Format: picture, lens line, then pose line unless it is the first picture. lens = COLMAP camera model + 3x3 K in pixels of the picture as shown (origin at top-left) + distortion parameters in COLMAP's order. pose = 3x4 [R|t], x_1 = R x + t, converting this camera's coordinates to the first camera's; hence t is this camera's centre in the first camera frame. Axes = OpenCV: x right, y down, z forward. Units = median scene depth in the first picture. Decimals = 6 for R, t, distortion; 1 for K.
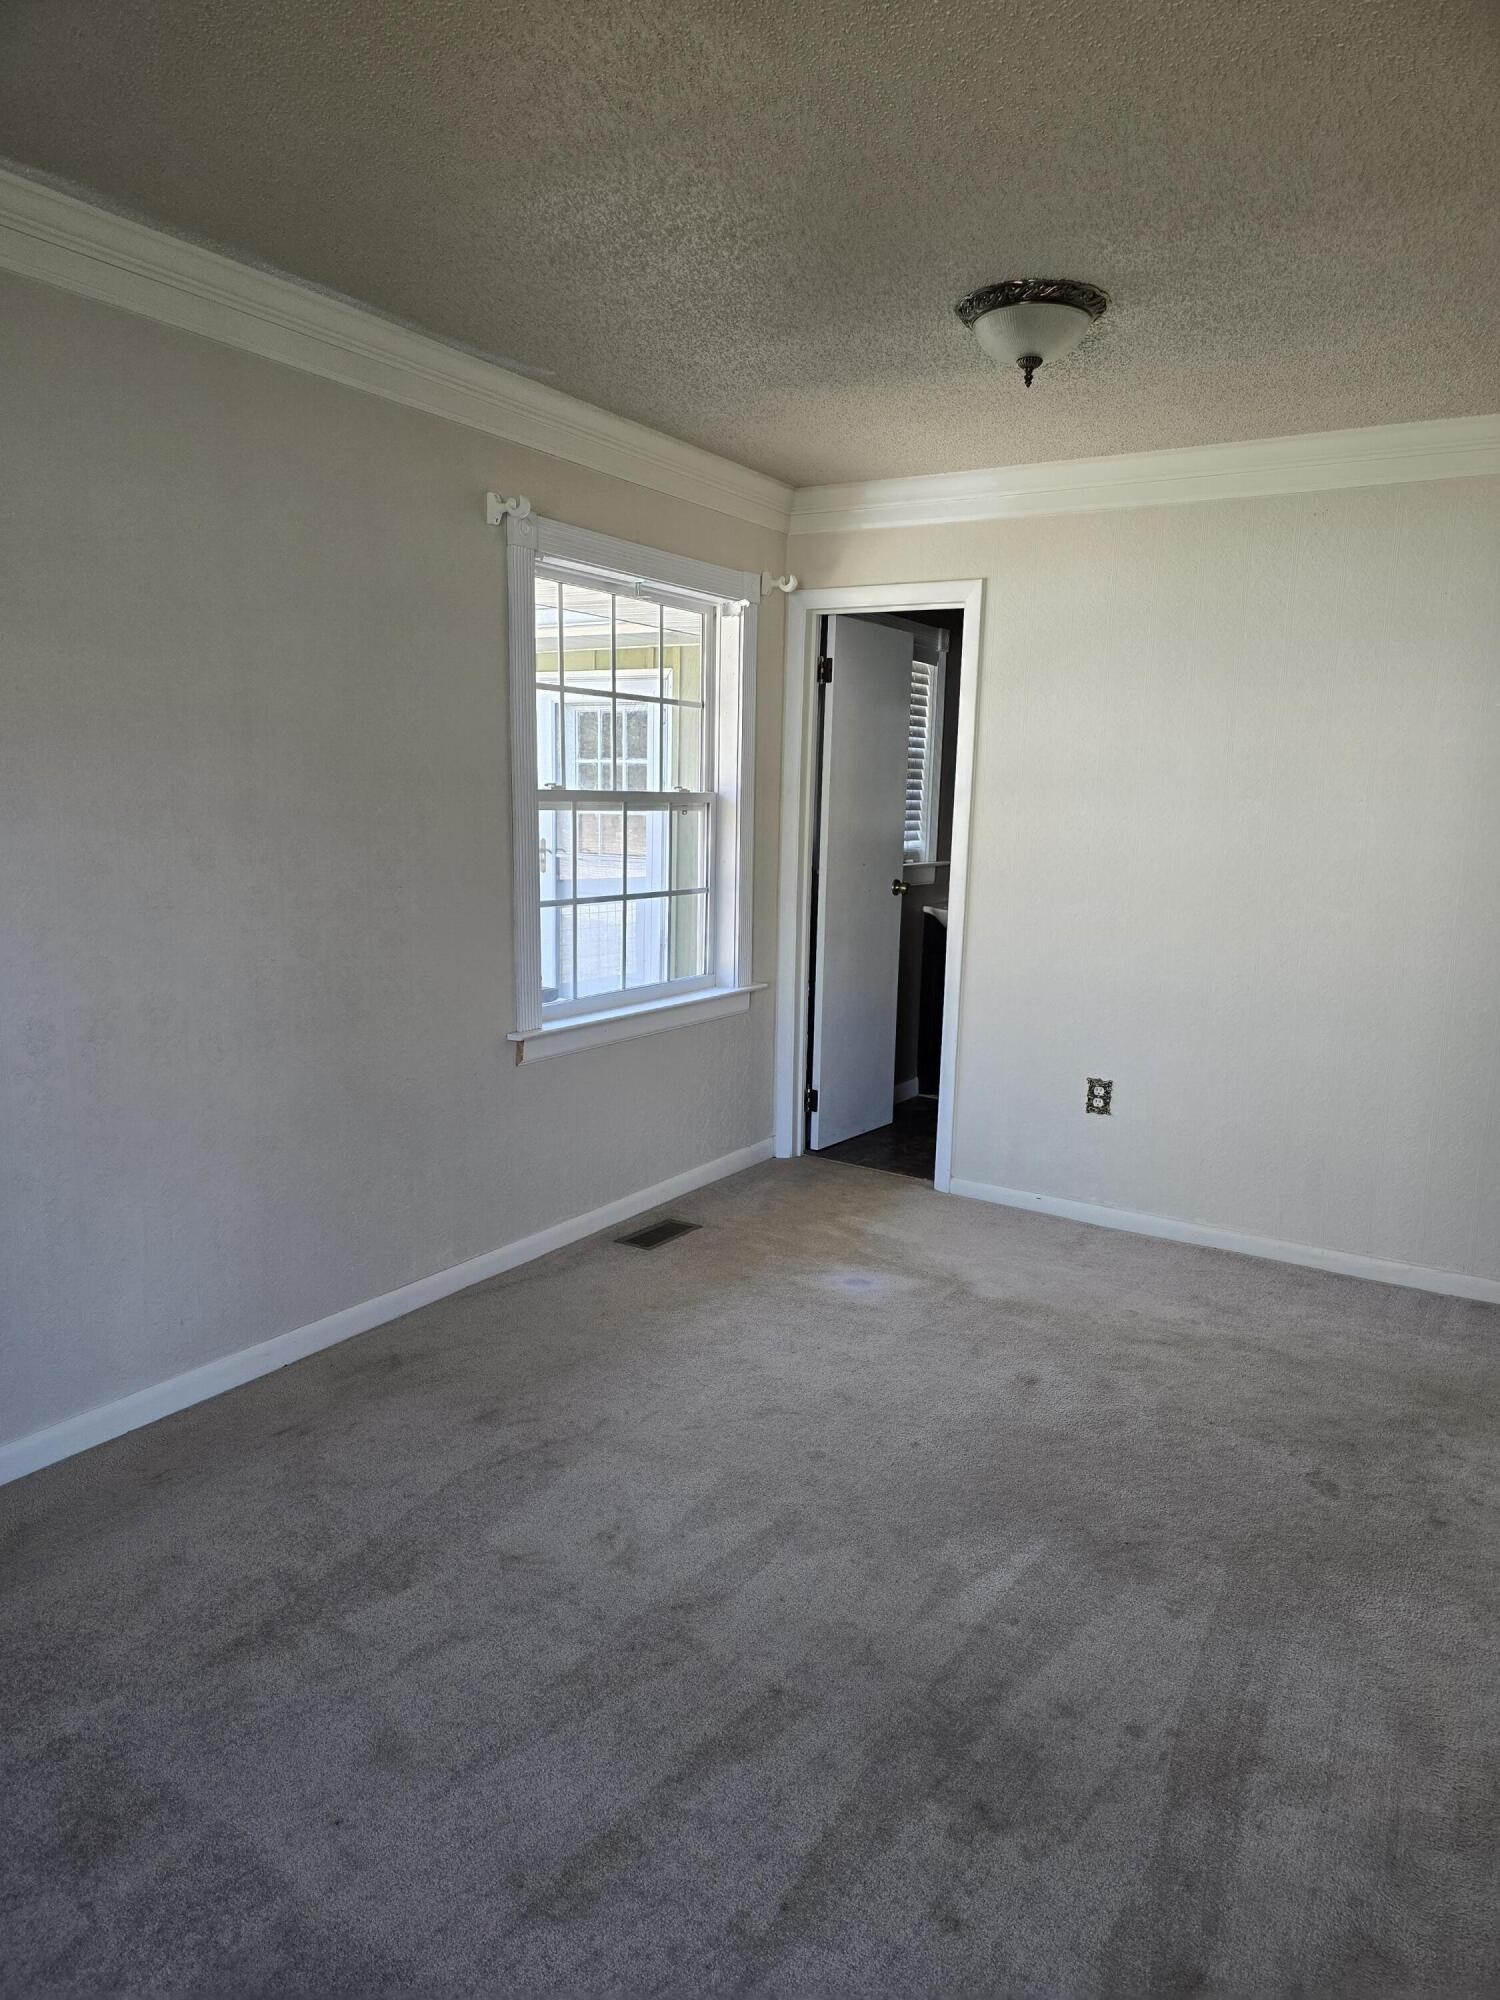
lens RADIAL K [[1341.0, 0, 748.5], [0, 1341.0, 1005.6], [0, 0, 1]] dist [0.069905, -0.059730]
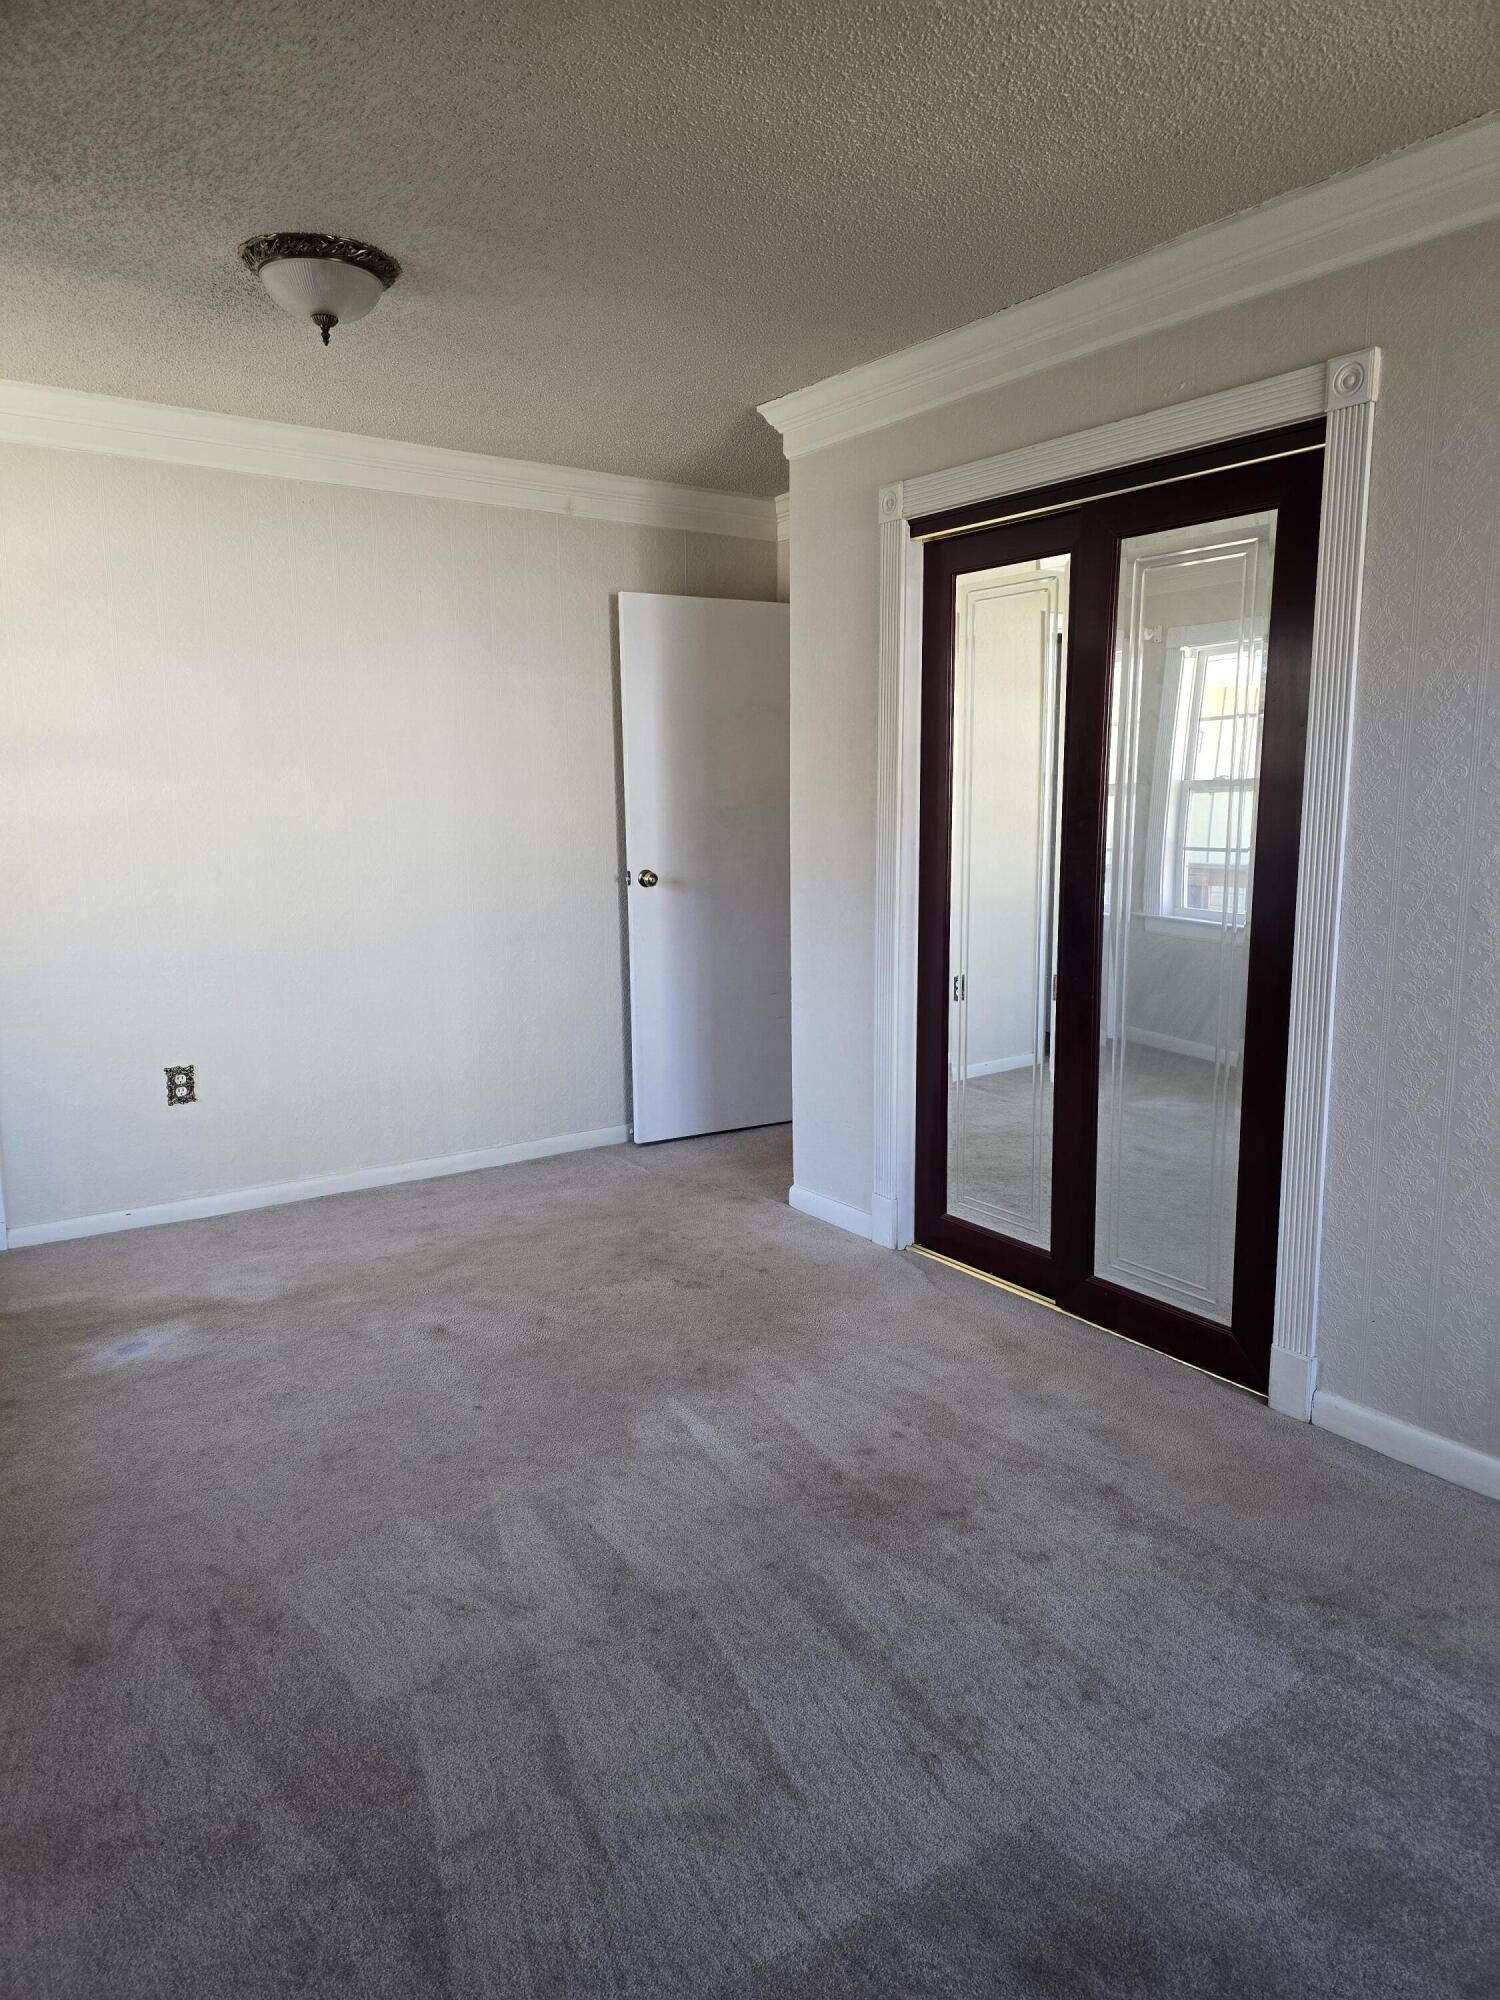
lens RADIAL K [[1341.4, 0, 764.4], [0, 1341.4, 981.2], [0, 0, 1]] dist [0.078500, -0.062395]
pose [[0.394930, -0.162021, 0.904312, -0.463243], [0.160483, 0.981358, 0.105739, -0.041936], [-0.904586, 0.103367, 0.413570, 0.253568]]
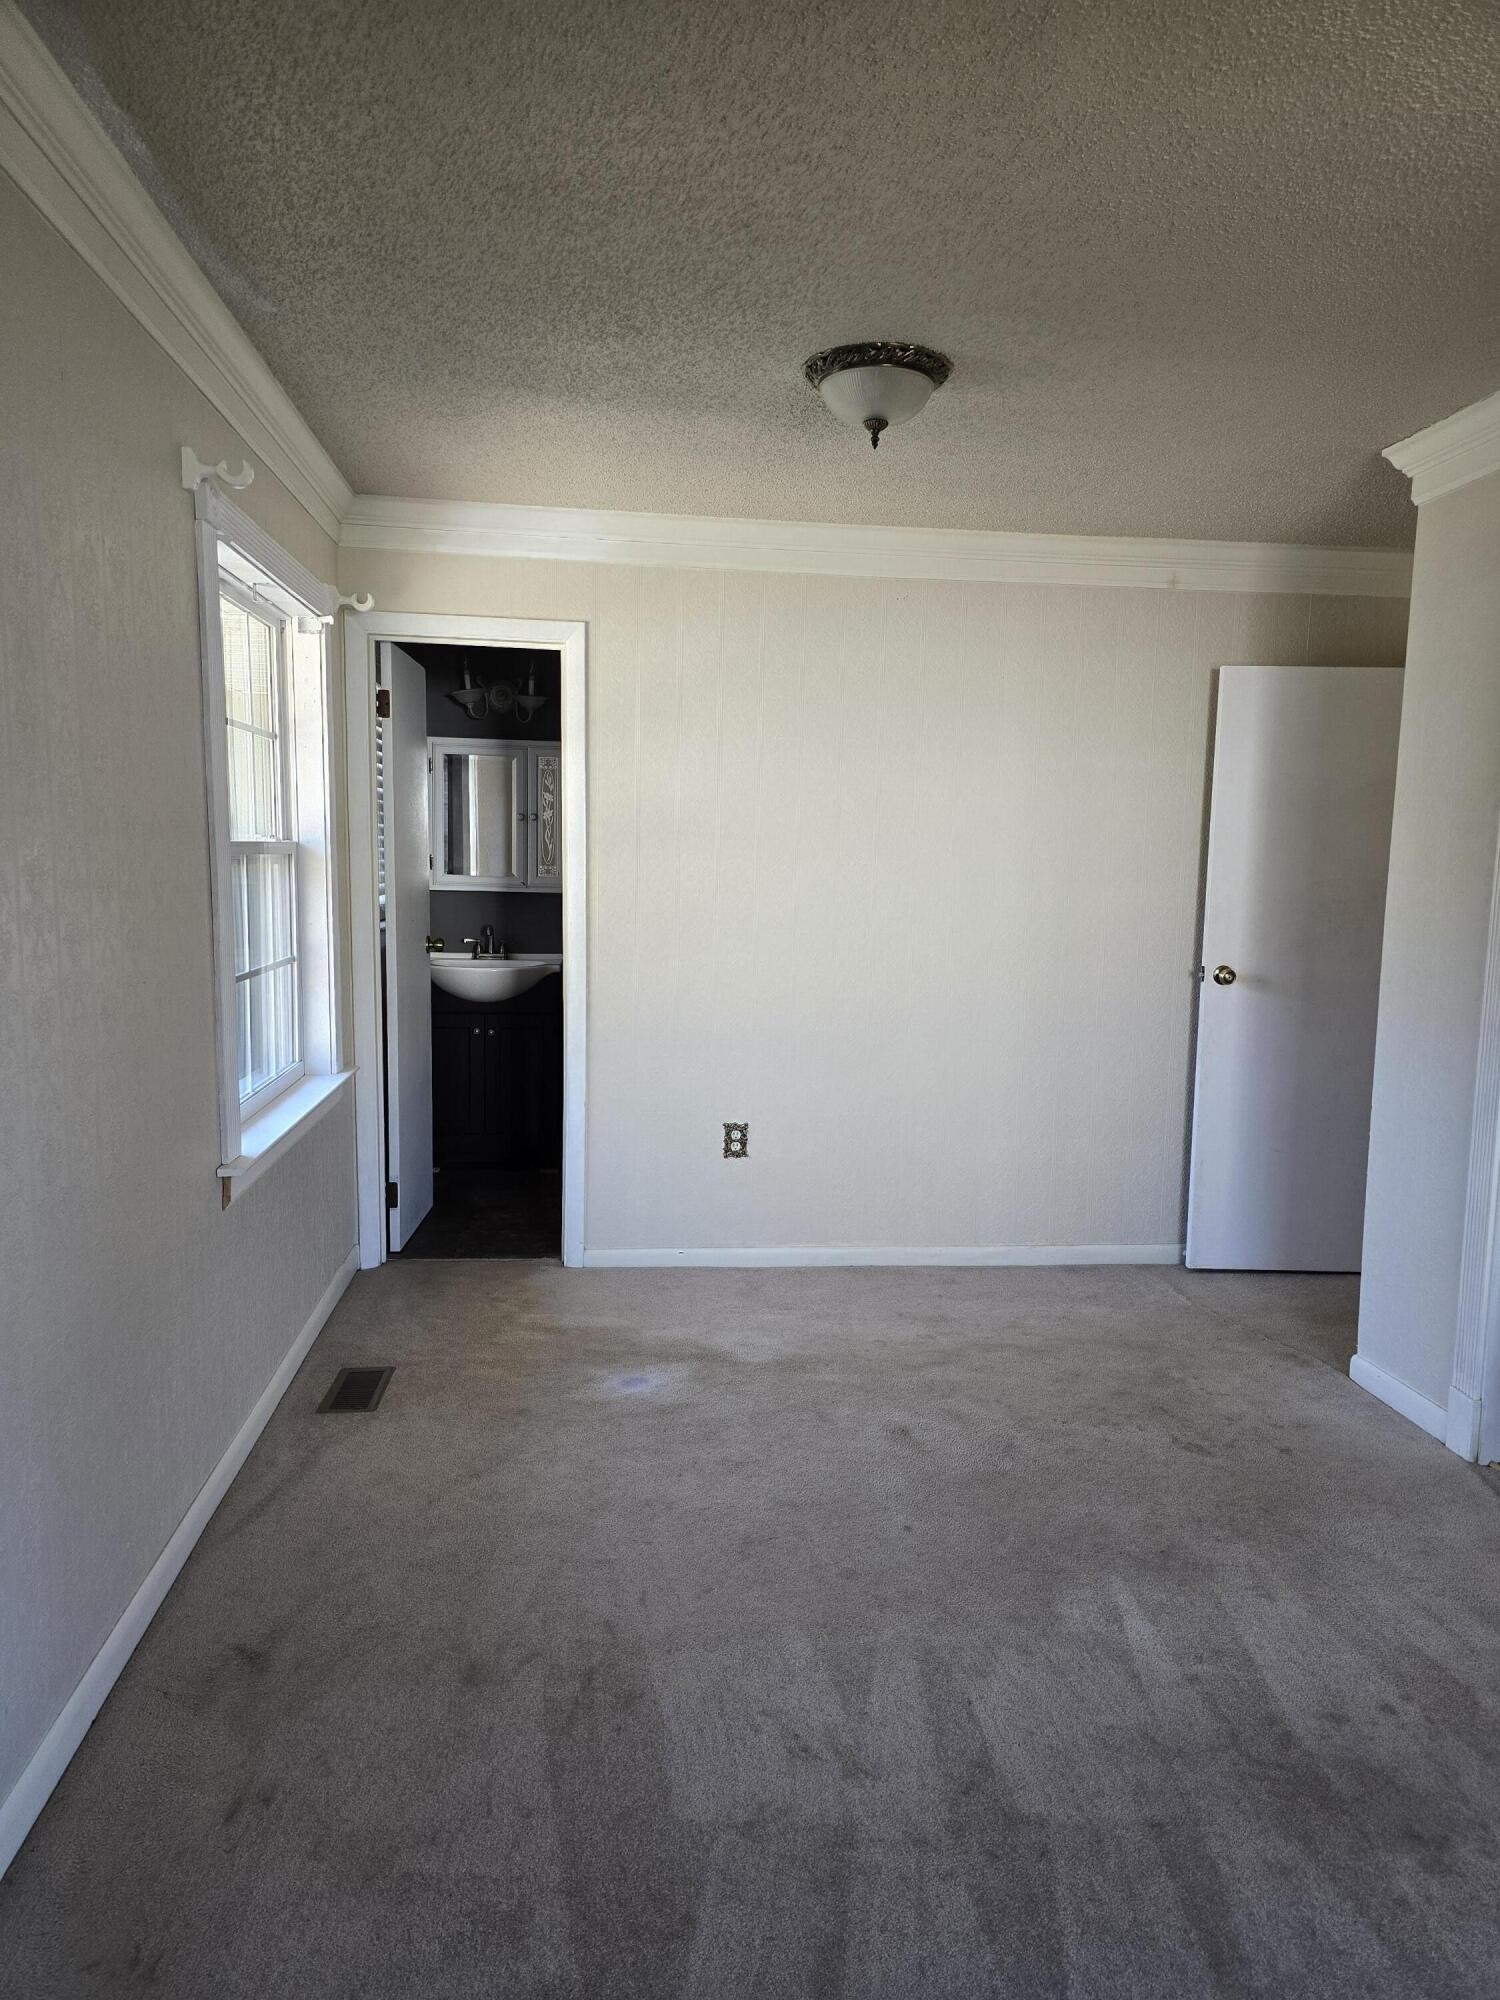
lens RADIAL K [[1341.4, 0, 764.4], [0, 1341.4, 981.2], [0, 0, 1]] dist [0.078500, -0.062395]
pose [[0.784756, -0.068307, 0.616029, -0.367194], [0.097716, 0.995114, -0.014139, -0.038476], [-0.612054, 0.071292, 0.787596, 0.200466]]
